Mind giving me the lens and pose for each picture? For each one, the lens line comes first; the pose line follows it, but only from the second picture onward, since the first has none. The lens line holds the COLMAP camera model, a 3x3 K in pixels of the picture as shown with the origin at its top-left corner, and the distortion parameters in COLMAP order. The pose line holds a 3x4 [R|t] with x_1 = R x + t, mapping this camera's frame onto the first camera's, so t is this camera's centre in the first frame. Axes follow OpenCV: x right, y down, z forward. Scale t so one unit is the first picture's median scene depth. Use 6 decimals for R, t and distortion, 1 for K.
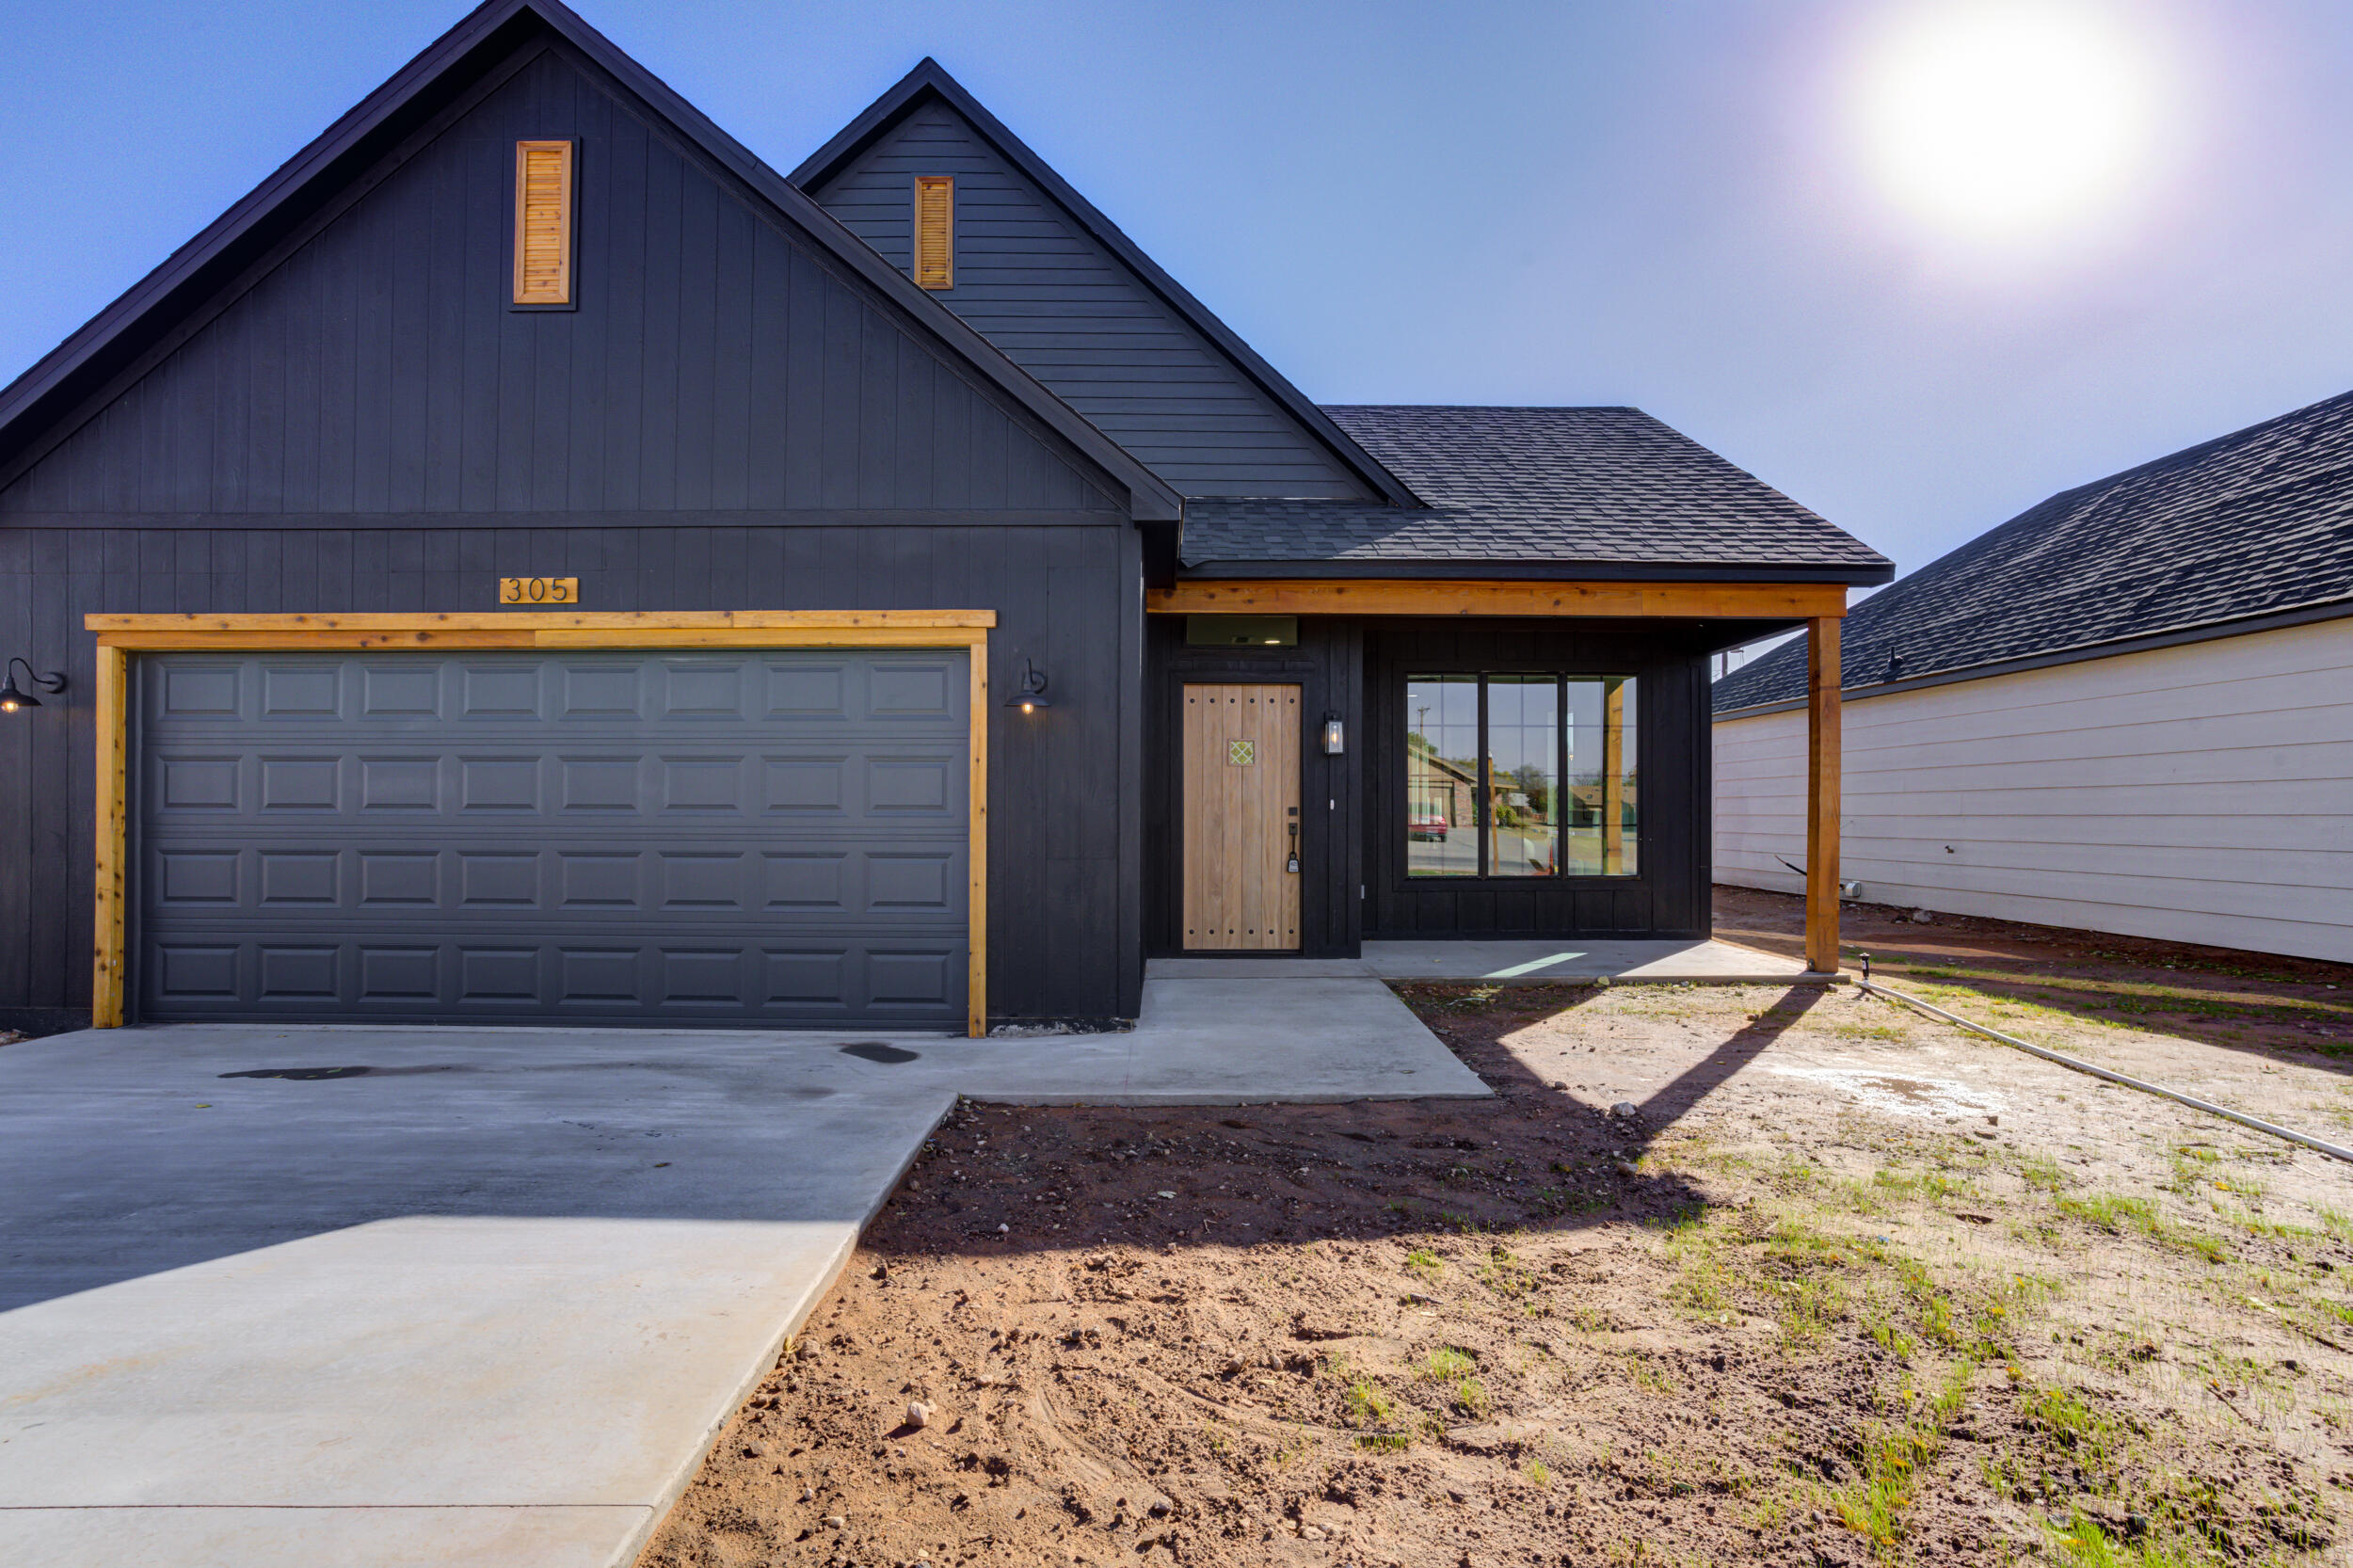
lens RADIAL K [[1175.4, 0, 1159.7], [0, 1175.4, 792.3], [0, 0, 1]] dist [-0.061260, 0.039822]
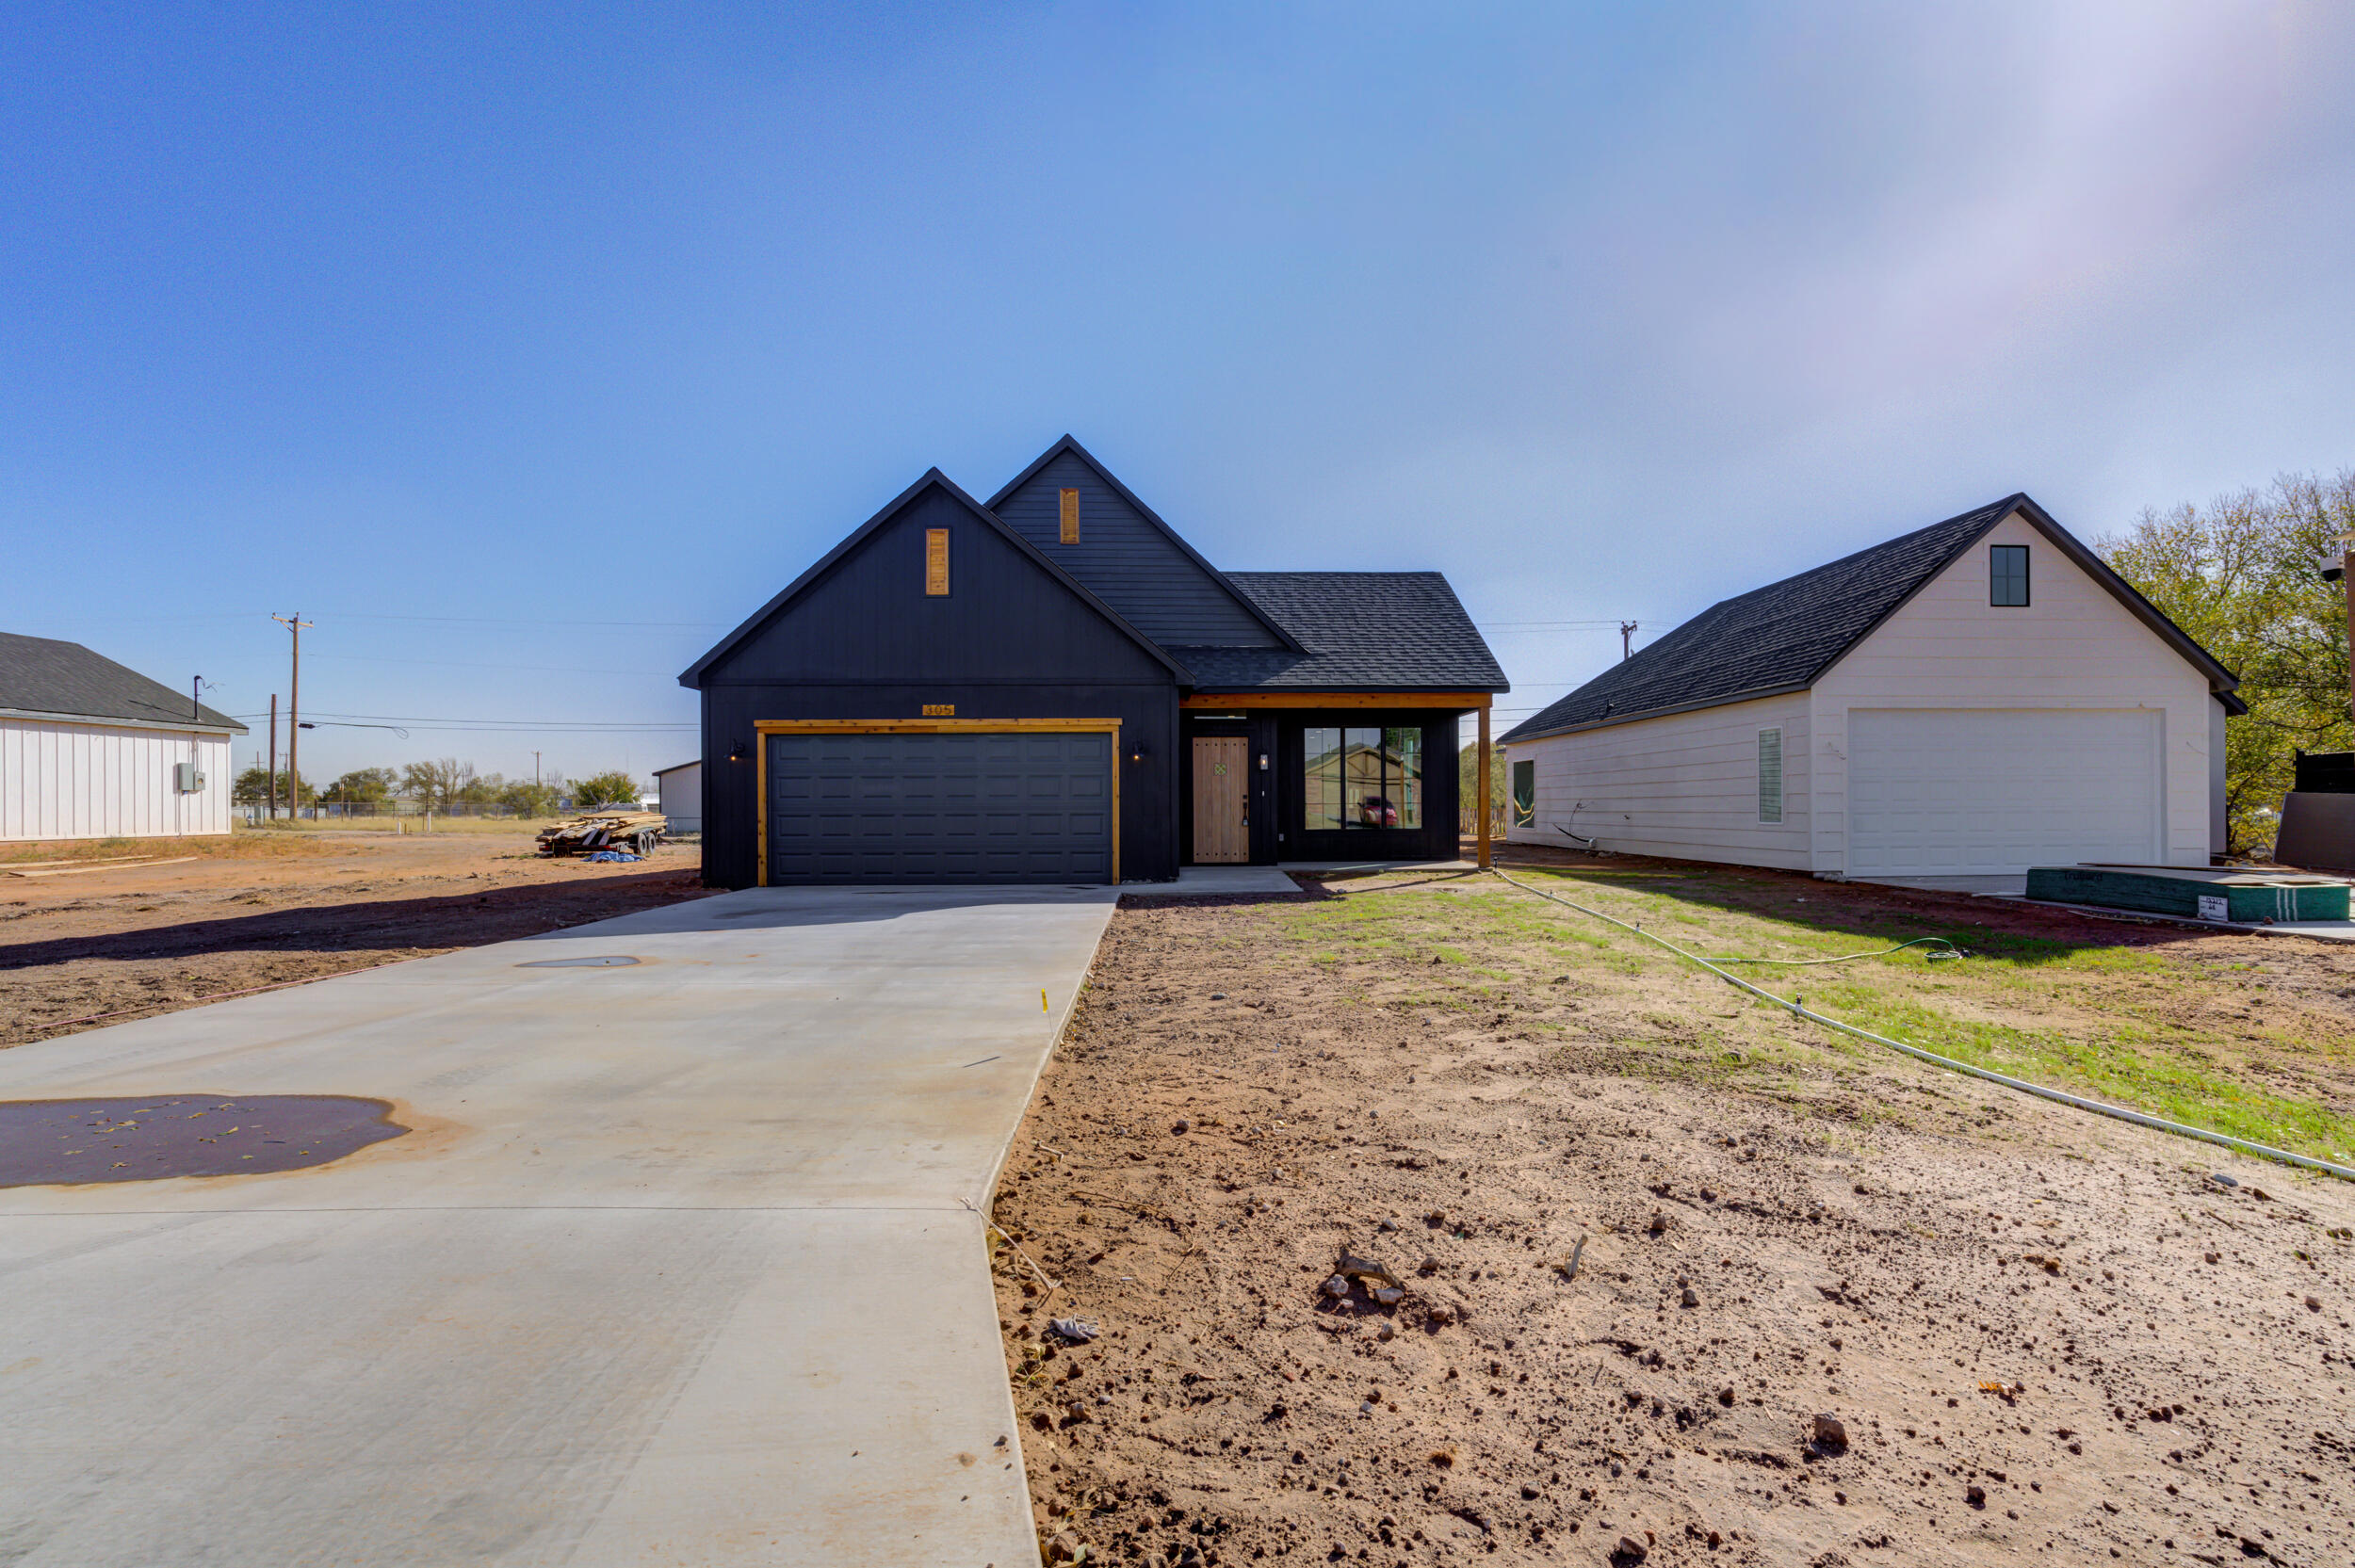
lens RADIAL K [[1143.5, 0, 1177.5], [0, 1143.5, 784.0], [0, 0, 1]] dist [-0.063626, 0.033862]
pose [[0.999760, -0.007100, 0.020737, -0.068987], [0.007115, 0.999974, -0.000662, -0.008903], [-0.020732, 0.000809, 0.999785, -1.433751]]
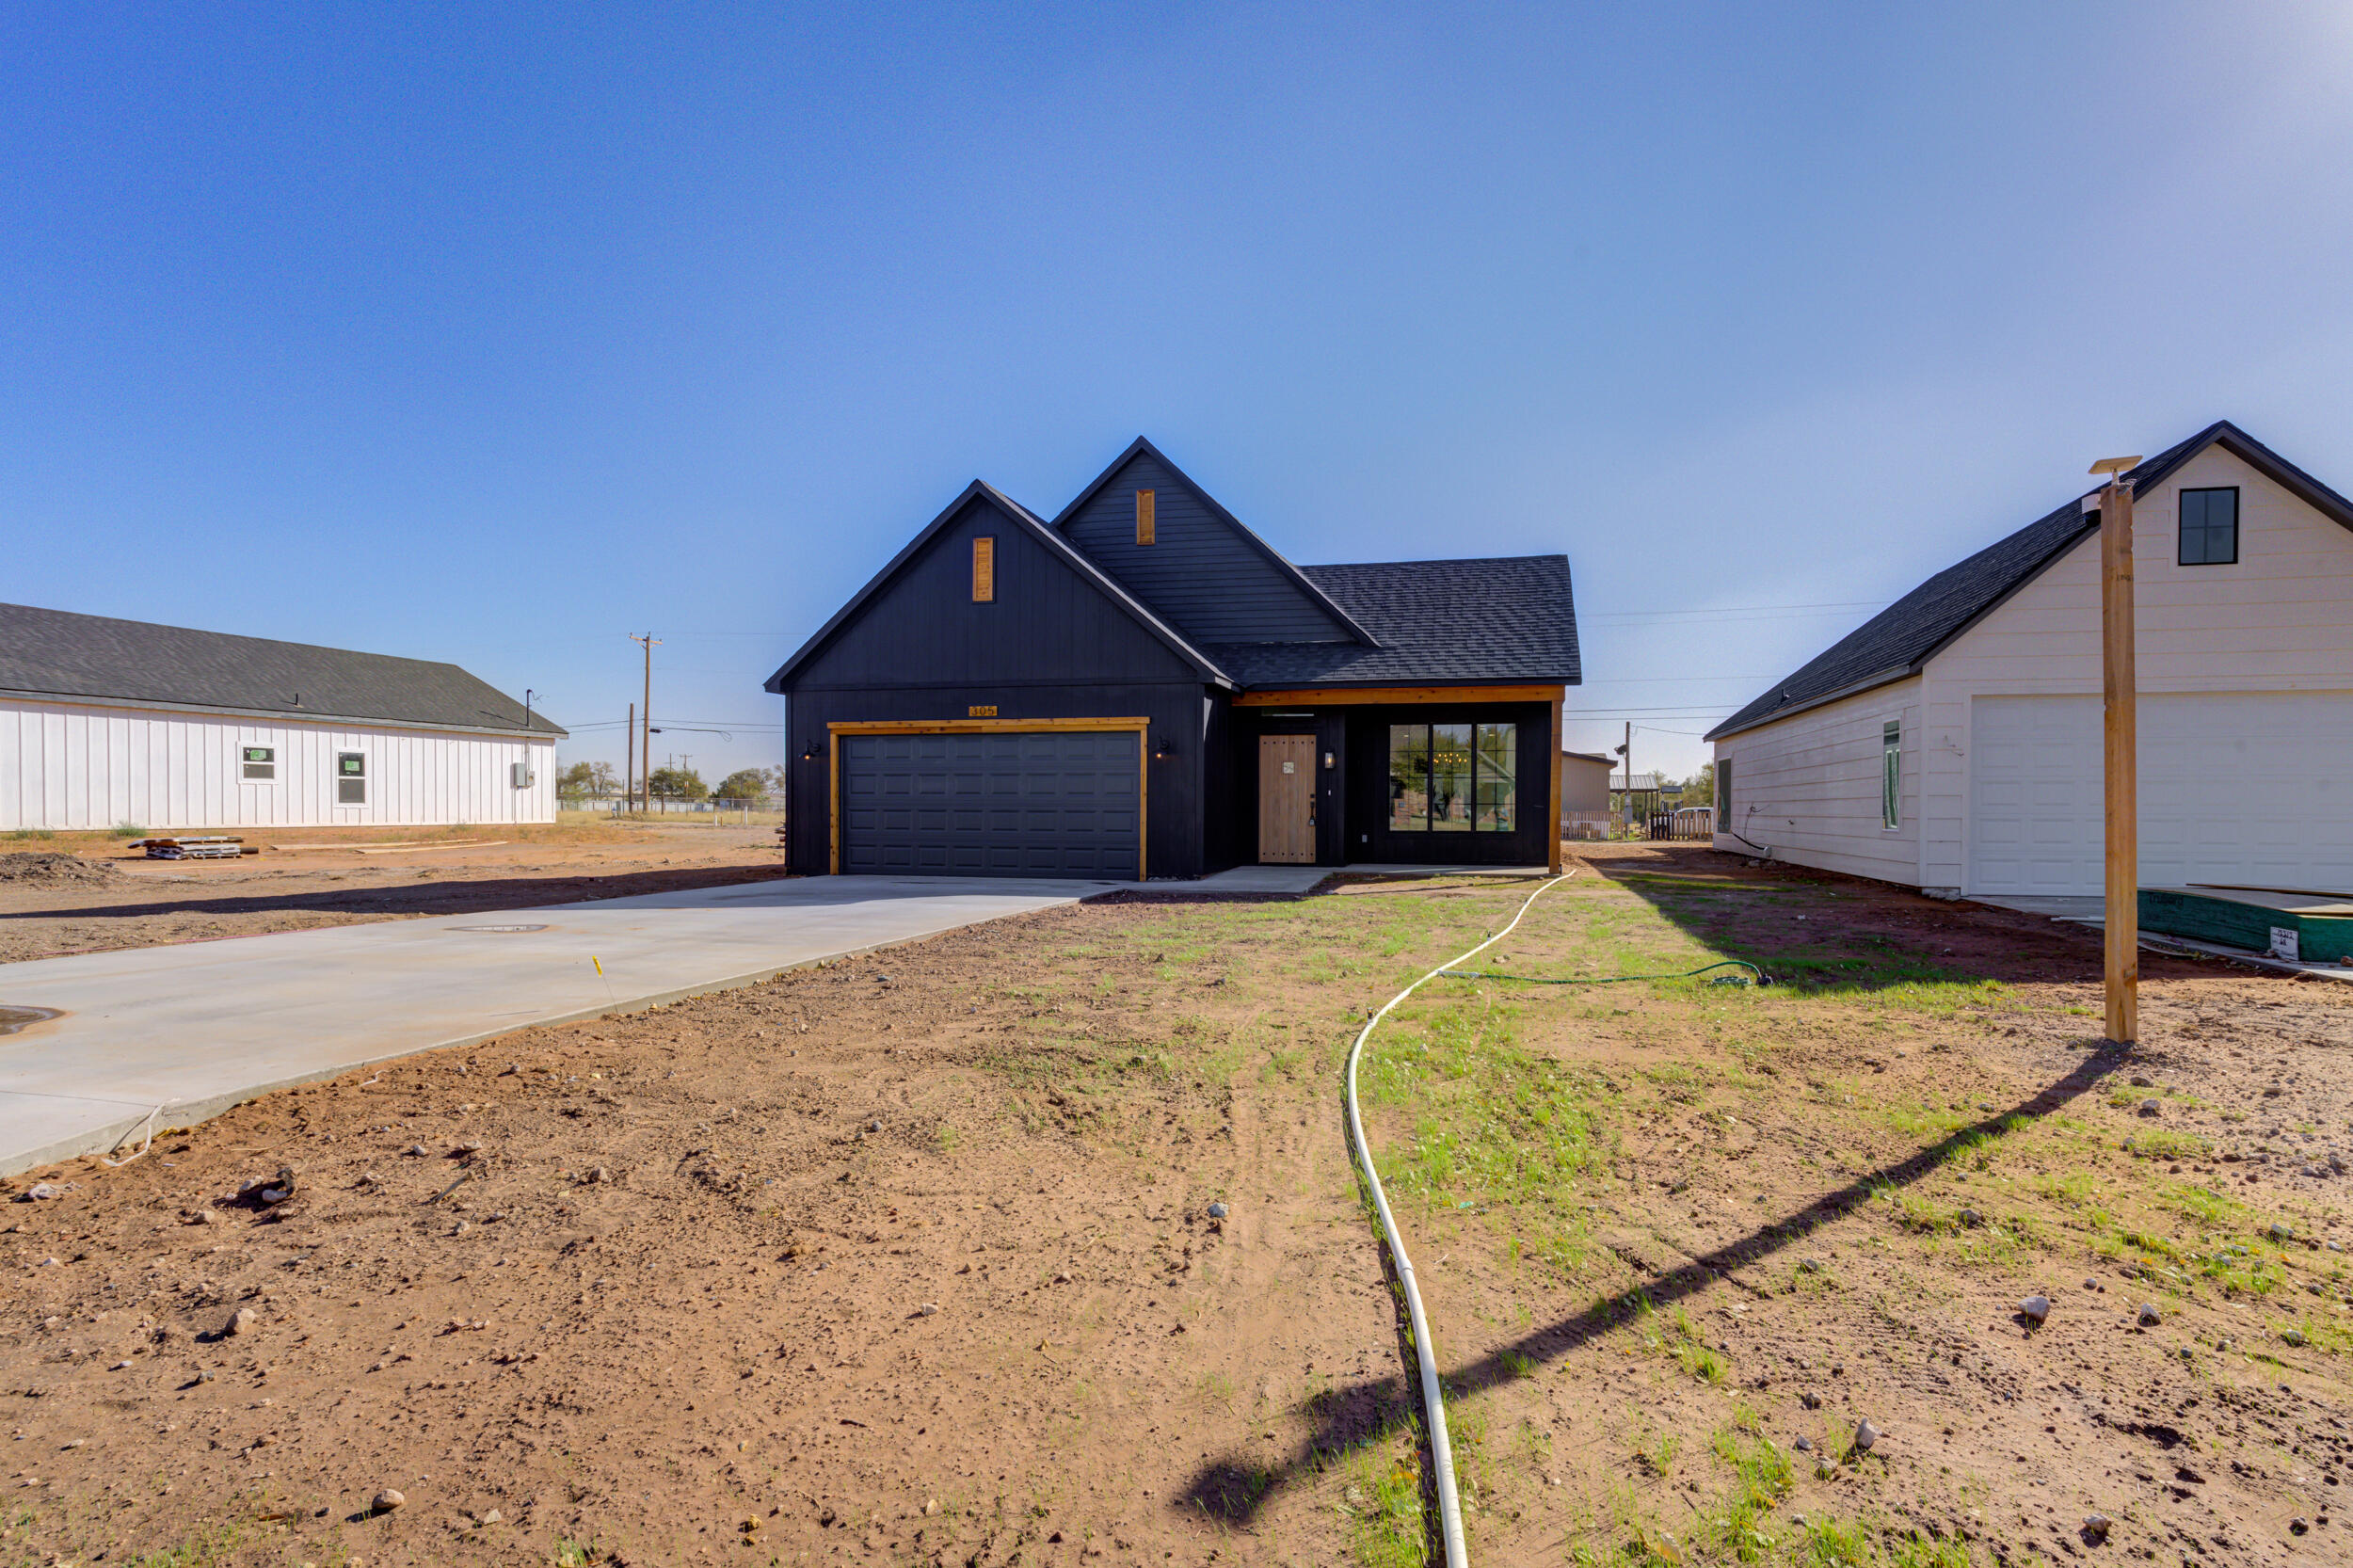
lens RADIAL K [[1164.6, 0, 1188.5], [0, 1164.6, 789.0], [0, 0, 1]] dist [-0.065469, 0.037572]
pose [[0.969633, -0.002179, -0.244557, 0.545113], [0.002716, 0.999995, 0.001858, -0.000620], [0.244551, -0.002465, 0.969633, -1.403870]]
